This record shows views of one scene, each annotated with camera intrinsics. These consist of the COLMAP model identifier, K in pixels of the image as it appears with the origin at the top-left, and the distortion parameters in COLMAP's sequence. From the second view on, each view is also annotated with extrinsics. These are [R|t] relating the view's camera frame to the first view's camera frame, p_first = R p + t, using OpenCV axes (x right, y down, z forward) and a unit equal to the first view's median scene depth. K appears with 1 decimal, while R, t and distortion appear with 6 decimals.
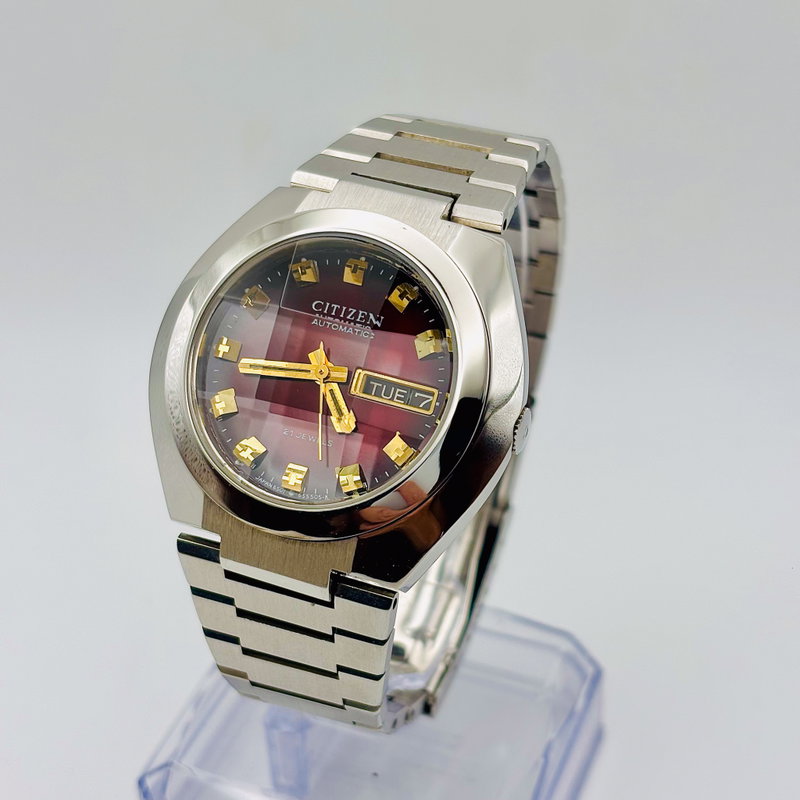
lens RADIAL K [[1749.3, 0, 404.1], [0, 1749.3, 397.0], [0, 0, 1]] dist [0.216318, 0.000000]
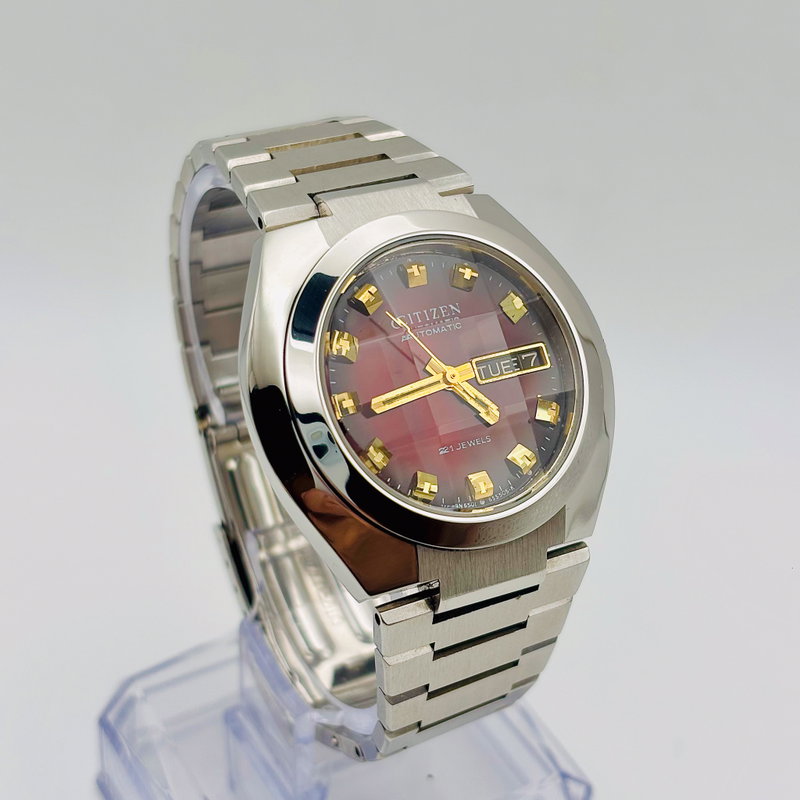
lens RADIAL K [[1749.3, 0, 393.7], [0, 1749.3, 379.4], [0, 0, 1]] dist [0.216318, 0.000000]
pose [[0.642742, -0.404730, 0.650443, -0.672253], [0.408324, 0.899384, 0.156141, -0.170468], [-0.648193, 0.165232, 0.743333, 0.285952]]
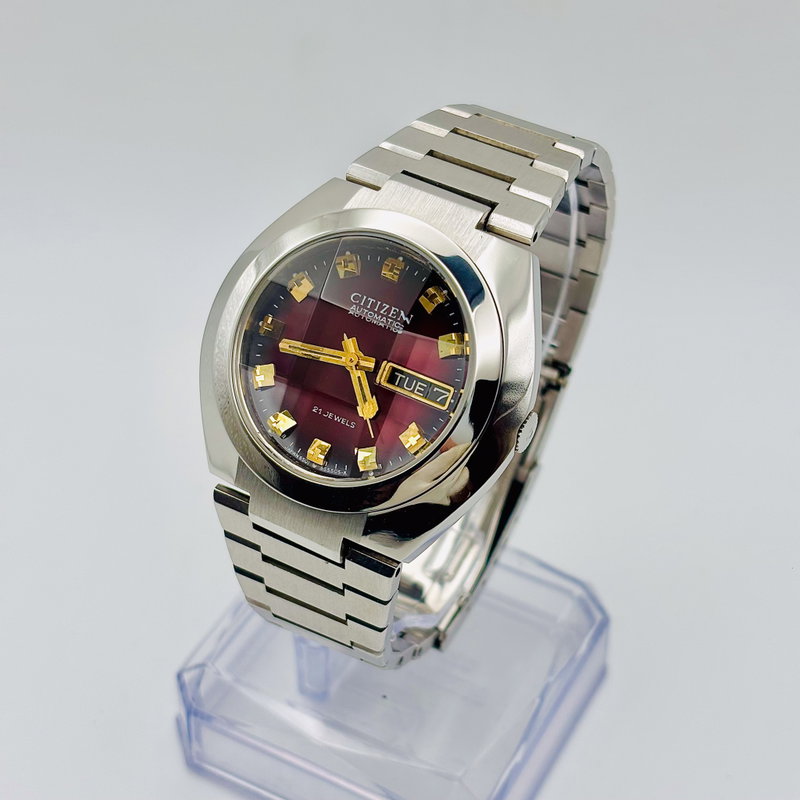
lens RADIAL K [[1749.3, 0, 396.5], [0, 1749.3, 401.9], [0, 0, 1]] dist [0.216318, 0.000000]
pose [[0.991746, 0.104464, -0.074343, 0.062899], [-0.095770, 0.989060, 0.112199, -0.109966], [0.085251, -0.104153, 0.990901, -0.089828]]
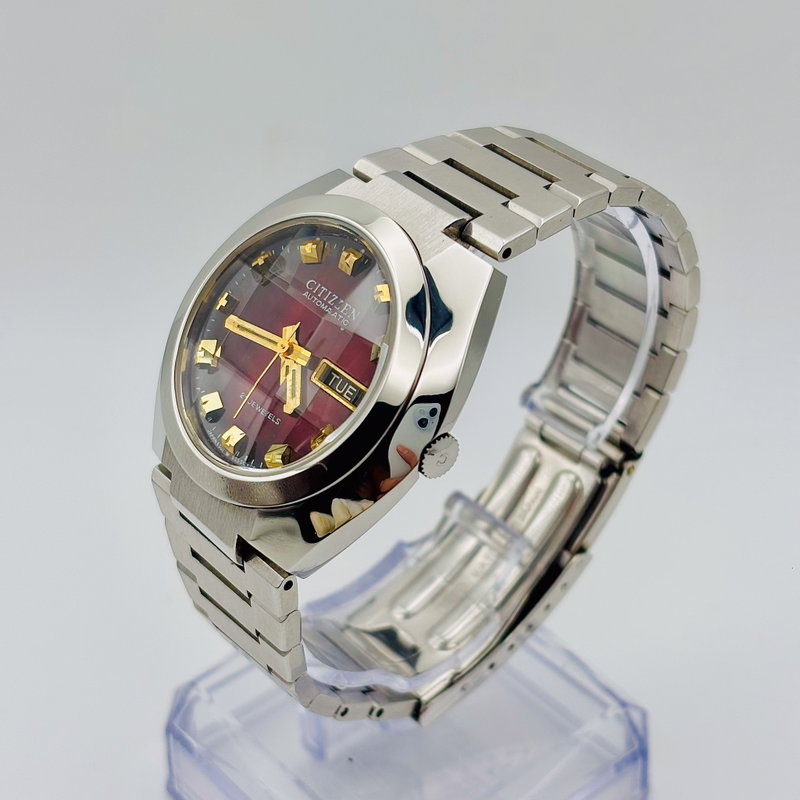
lens RADIAL K [[1749.3, 0, 396.6], [0, 1749.3, 406.1], [0, 0, 1]] dist [0.216318, 0.000000]
pose [[0.890013, 0.272568, -0.365491, 0.376714], [-0.266449, 0.961436, 0.068163, -0.066528], [0.369975, 0.036719, 0.928316, 0.069175]]
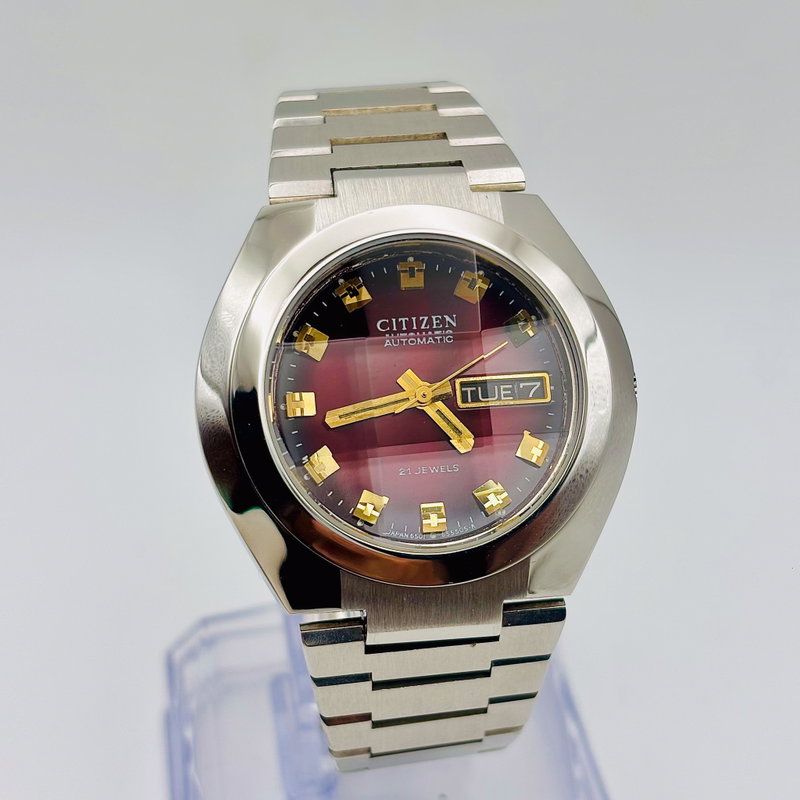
lens RADIAL K [[1749.3, 0, 399.4], [0, 1749.3, 406.0], [0, 0, 1]] dist [0.216318, 0.000000]
pose [[0.864952, -0.315594, 0.390202, -0.386498], [0.291222, 0.948859, 0.121890, -0.114966], [-0.408714, 0.008206, 0.912626, 0.192469]]
